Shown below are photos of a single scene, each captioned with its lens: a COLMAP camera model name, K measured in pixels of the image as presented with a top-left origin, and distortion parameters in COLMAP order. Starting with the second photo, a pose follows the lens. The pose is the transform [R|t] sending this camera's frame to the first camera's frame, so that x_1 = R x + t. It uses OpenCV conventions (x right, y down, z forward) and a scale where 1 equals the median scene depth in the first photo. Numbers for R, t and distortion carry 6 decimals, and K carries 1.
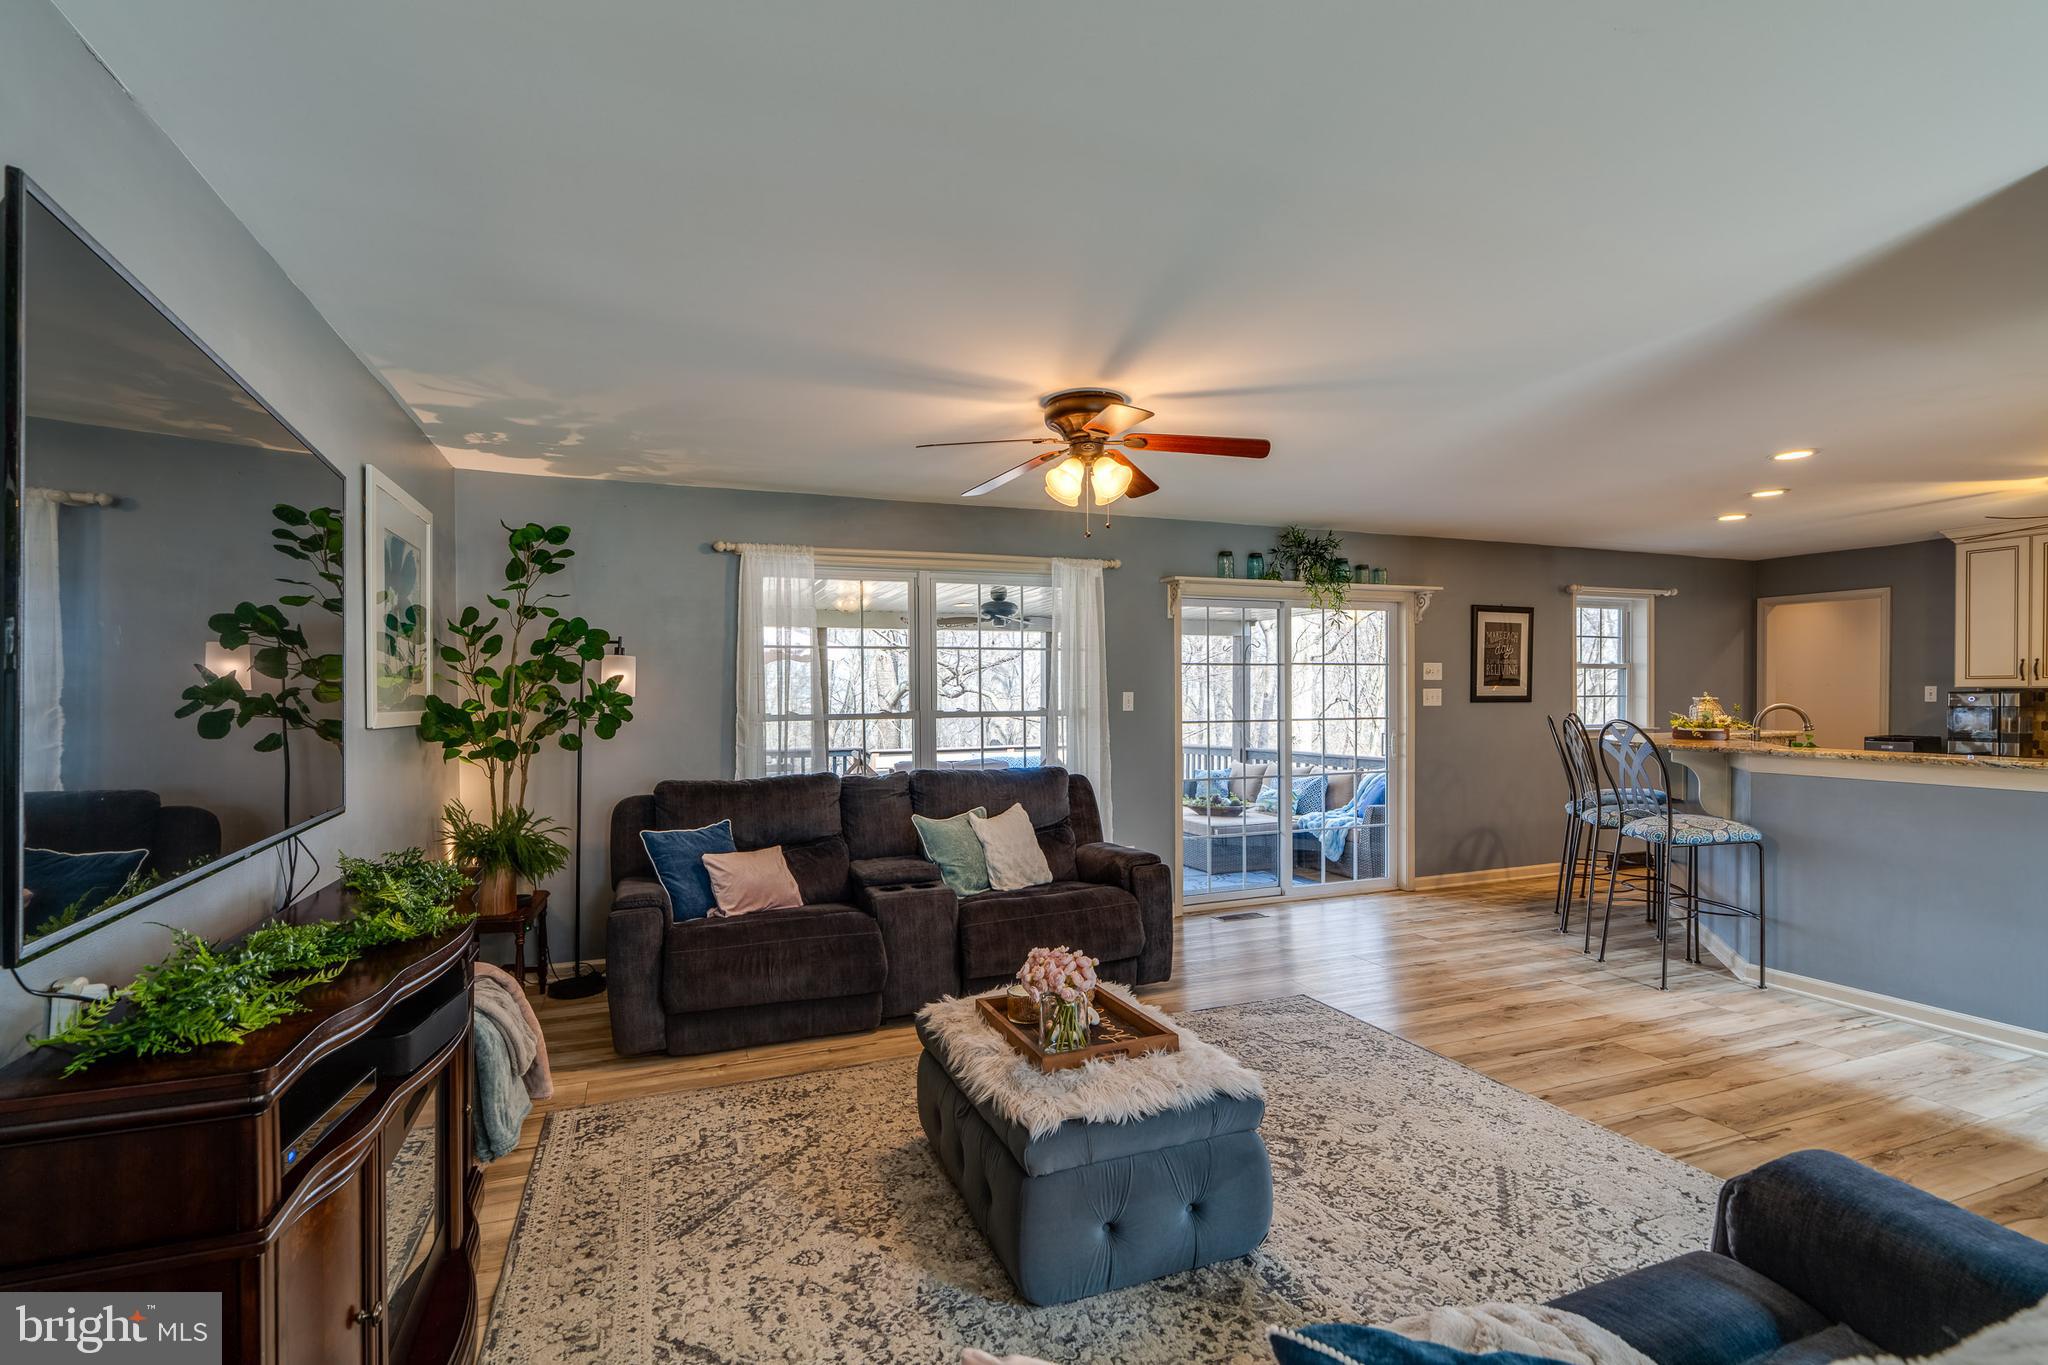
lens RADIAL K [[942.0, 0, 1015.9], [0, 942.0, 717.6], [0, 0, 1]] dist [-0.002369, 0.001481]
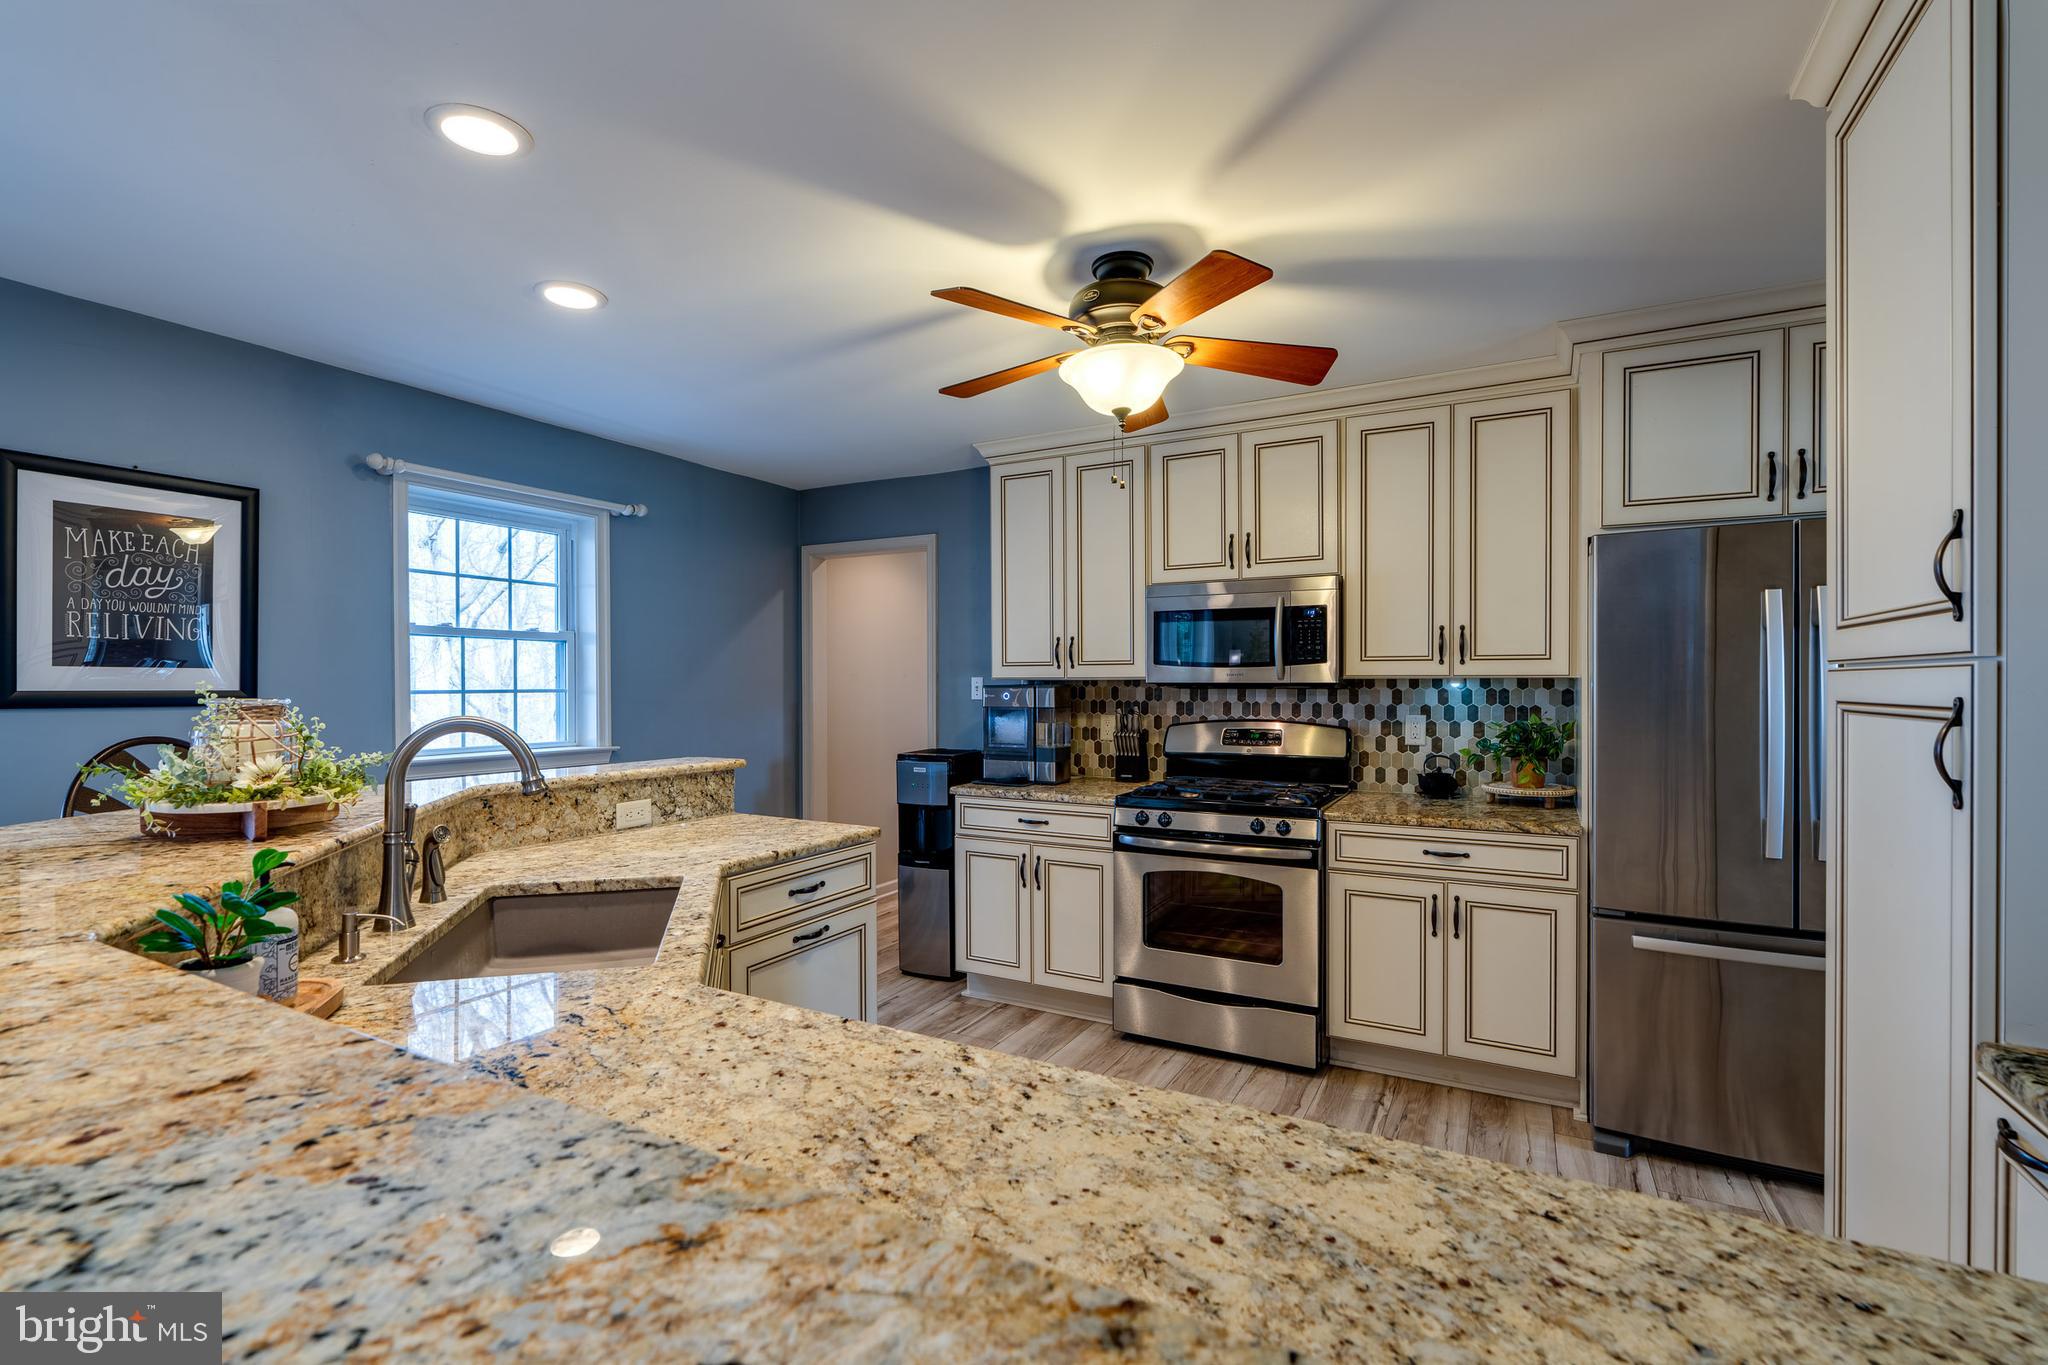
lens RADIAL K [[930.3, 0, 1015.1], [0, 930.3, 687.1], [0, 0, 1]] dist [-0.002921, -0.000098]
pose [[0.773914, 0.002903, 0.633284, 0.839686], [0.011505, 0.999760, -0.018643, -0.019497], [-0.633186, 0.021714, 0.773695, 0.678535]]
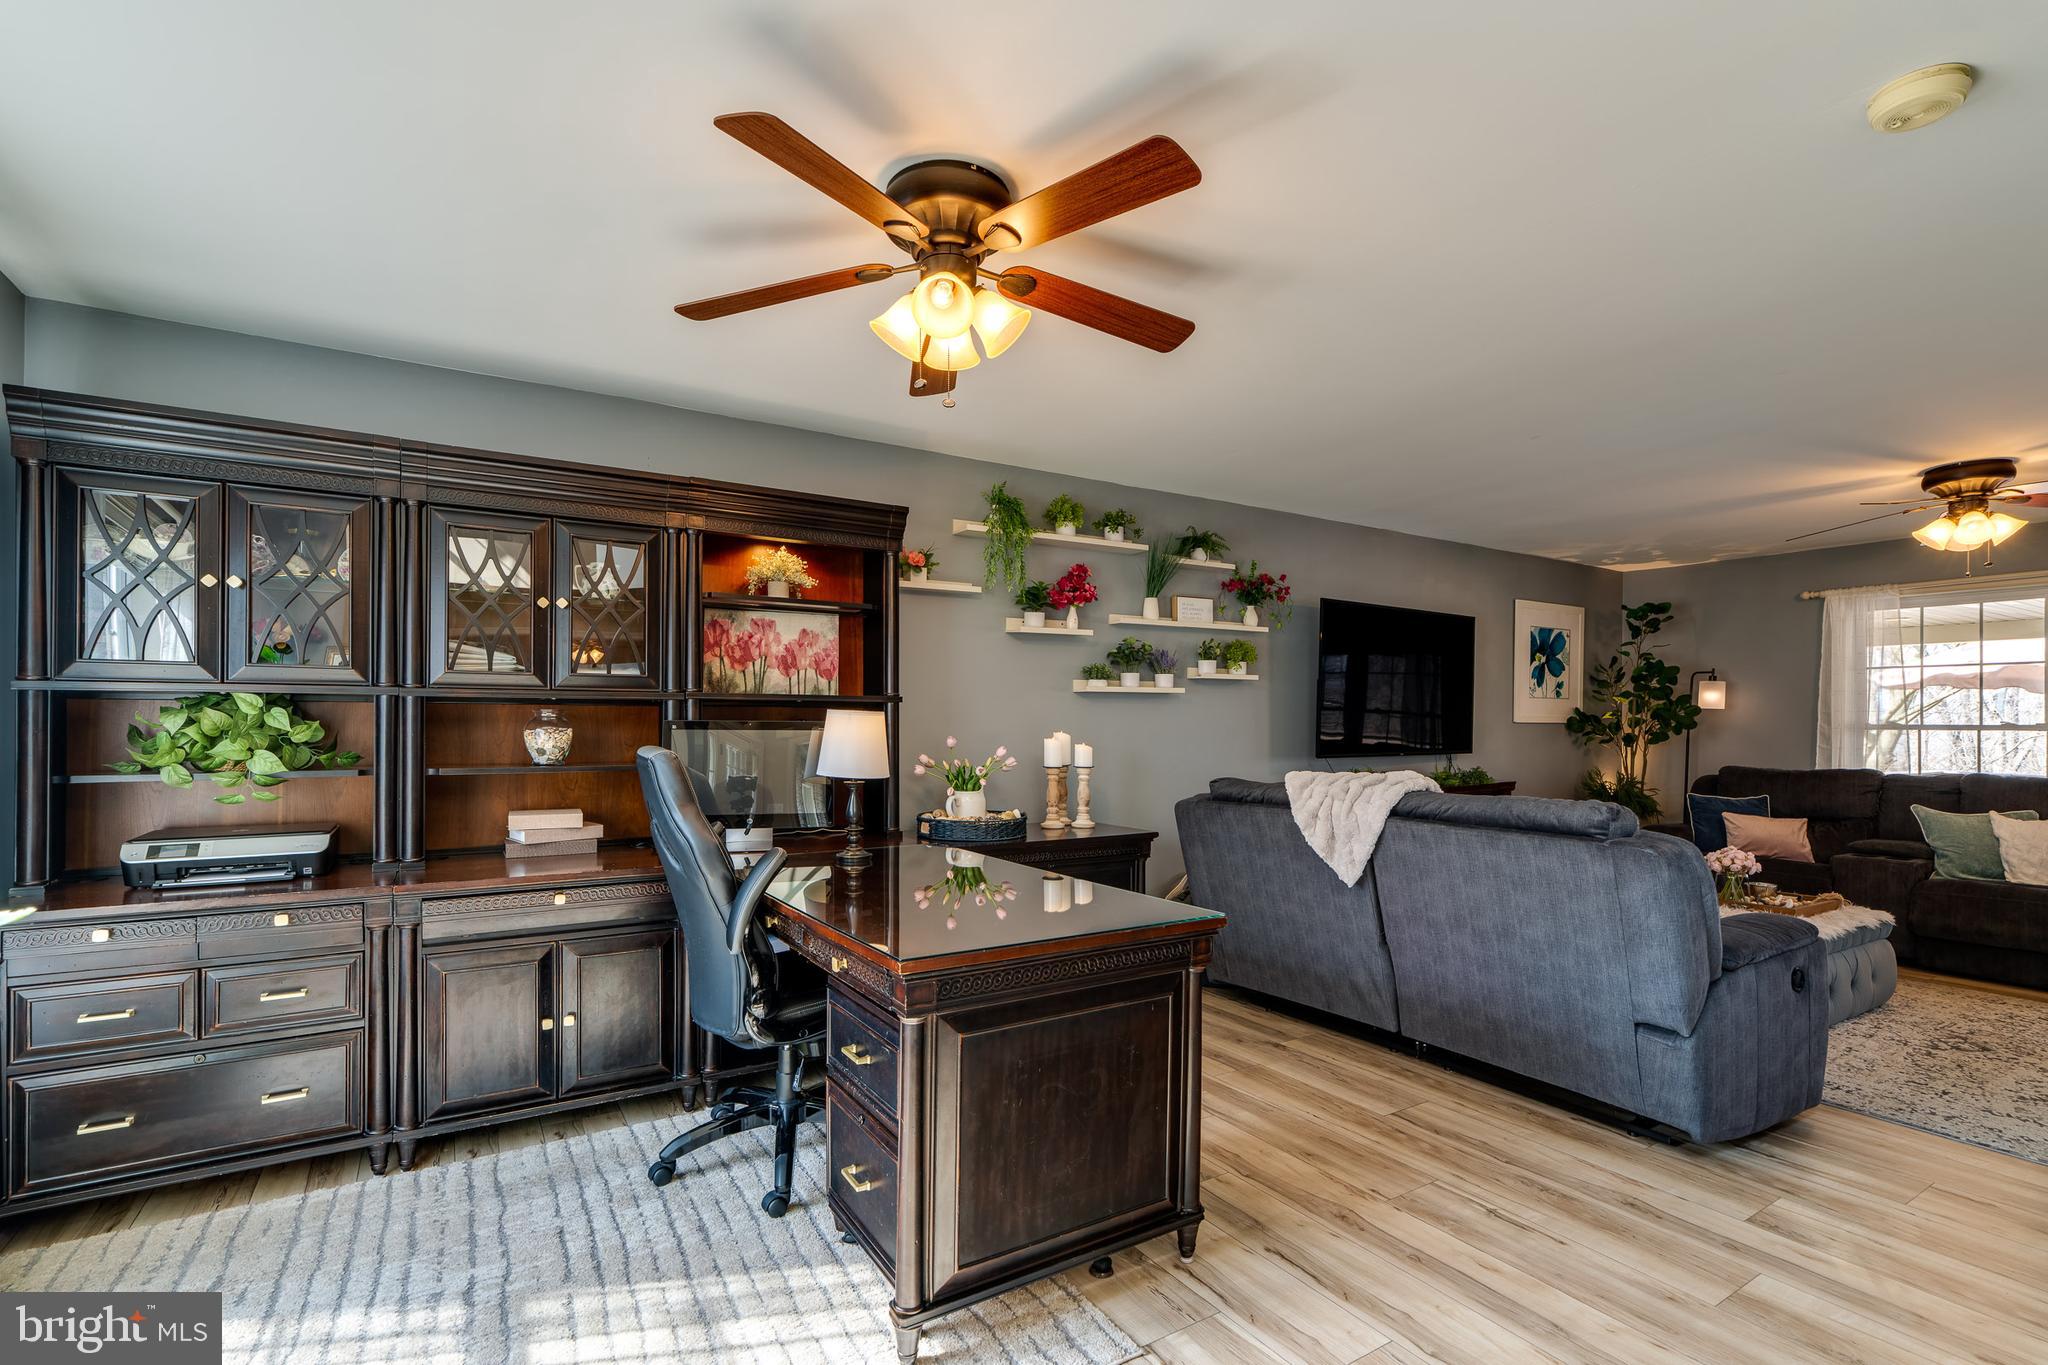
lens RADIAL K [[942.0, 0, 1015.9], [0, 942.0, 717.6], [0, 0, 1]] dist [-0.002369, 0.001481]
pose [[0.181360, 0.007028, -0.983392, 0.819341], [-0.029305, 0.999569, 0.001739, 0.020821], [0.982980, 0.028503, 0.181488, -0.342378]]
